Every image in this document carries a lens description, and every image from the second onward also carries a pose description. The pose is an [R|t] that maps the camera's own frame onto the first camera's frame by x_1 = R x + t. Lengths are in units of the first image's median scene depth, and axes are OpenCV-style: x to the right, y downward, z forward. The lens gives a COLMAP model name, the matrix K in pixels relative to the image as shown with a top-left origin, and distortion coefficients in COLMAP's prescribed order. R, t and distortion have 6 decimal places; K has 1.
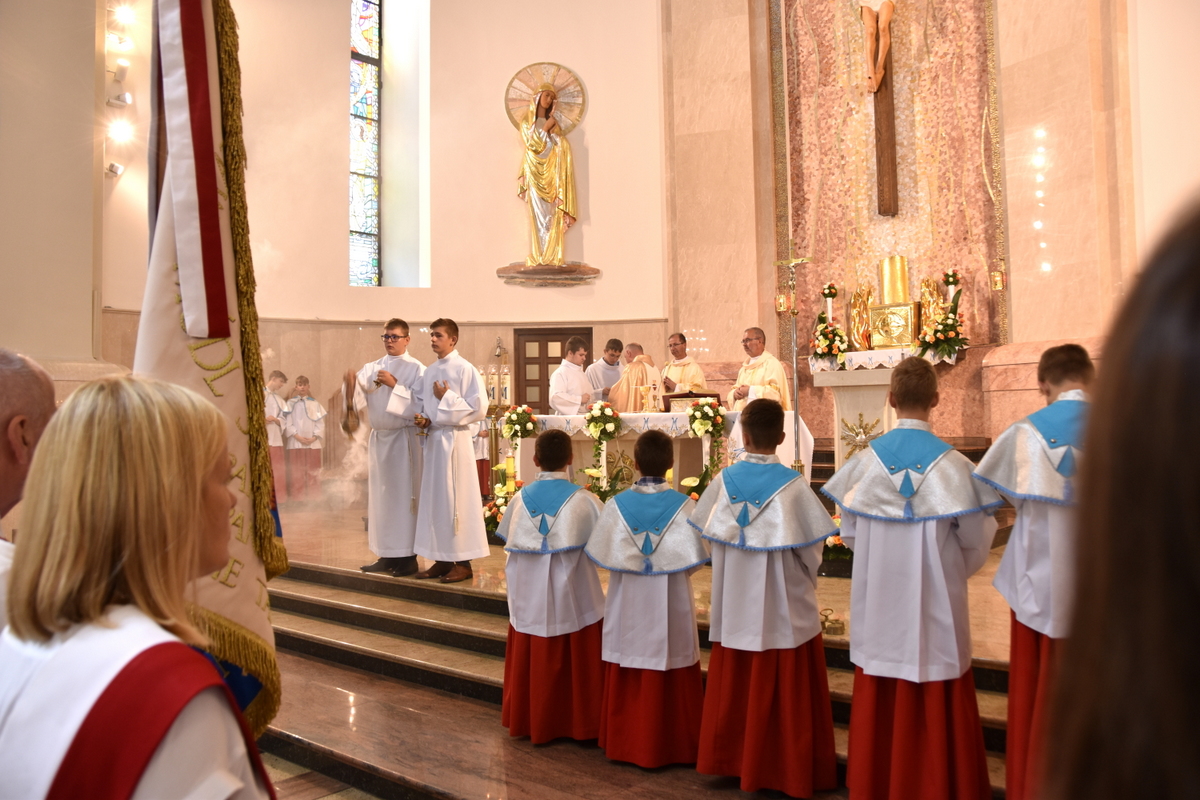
lens RADIAL K [[939.0, 0, 595.1], [0, 939.0, 406.9], [0, 0, 1]] dist [-0.160376, 0.127192]
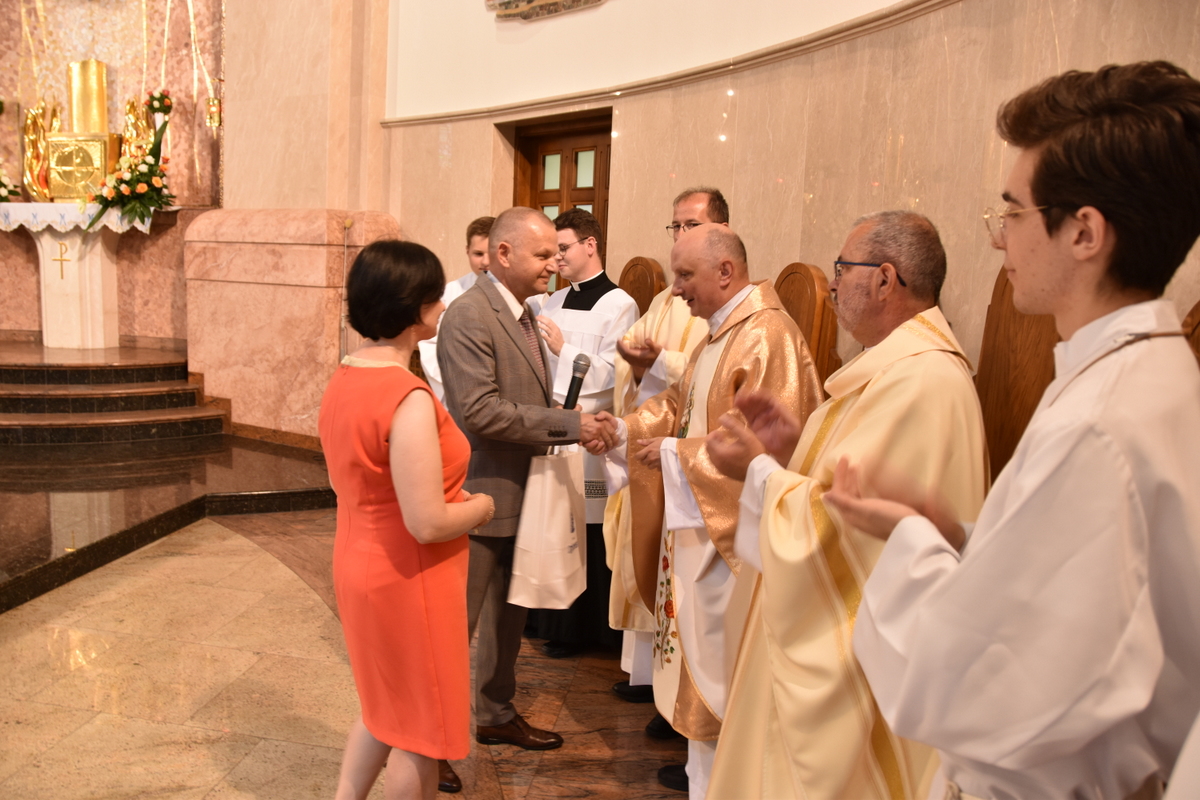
lens RADIAL K [[939.0, 0, 569.2], [0, 939.0, 393.6], [0, 0, 1]] dist [-0.160376, 0.127192]
pose [[0.847054, -0.020257, 0.531121, 0.284440], [-0.065713, 0.987615, 0.142471, -0.043770], [-0.527430, -0.155582, 0.835232, 0.256508]]
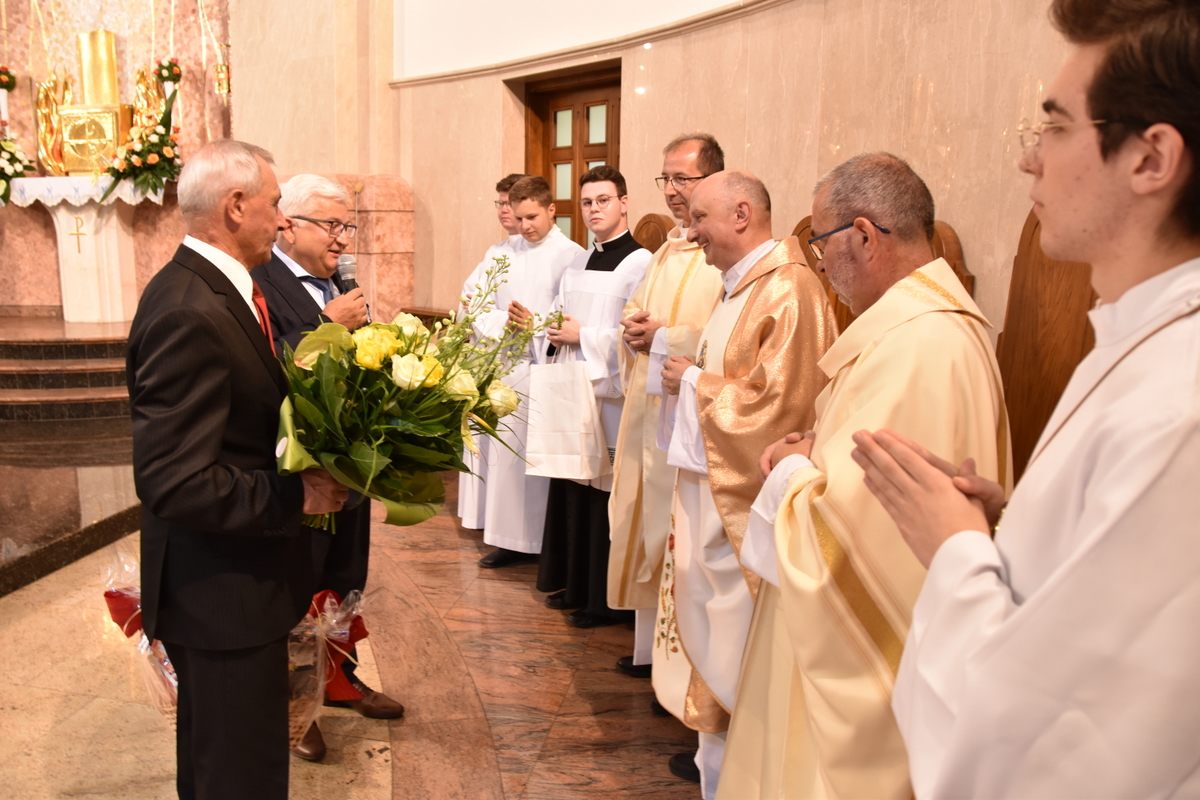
lens RADIAL K [[939.0, 0, 564.6], [0, 939.0, 387.2], [0, 0, 1]] dist [-0.160376, 0.127192]
pose [[0.868138, -0.056839, 0.493058, 0.299414], [-0.037804, 0.982962, 0.179877, -0.043985], [-0.494881, -0.174798, 0.851198, 0.263007]]
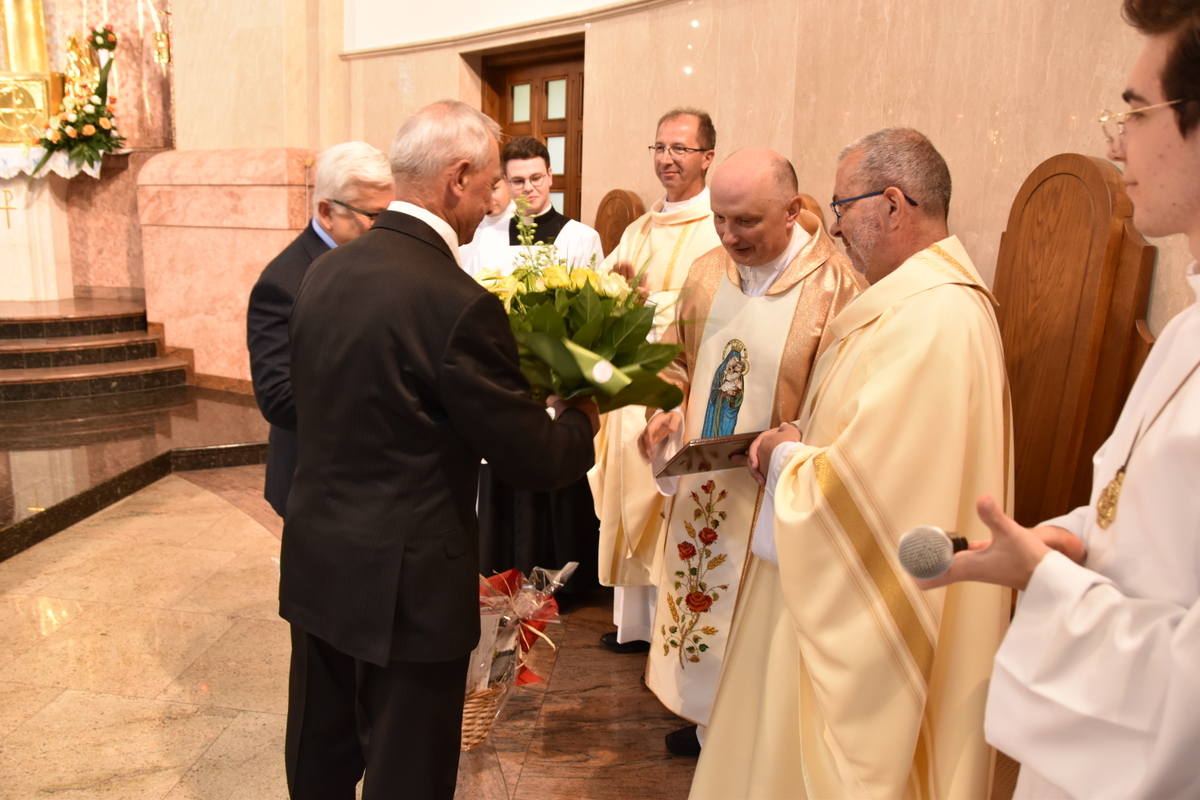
lens RADIAL K [[939.0, 0, 567.9], [0, 939.0, 390.5], [0, 0, 1]] dist [-0.160376, 0.127192]
pose [[0.827598, -0.075117, 0.556273, 0.288729], [-0.046827, 0.978312, 0.201776, -0.042038], [-0.559365, -0.193038, 0.806131, 0.272301]]
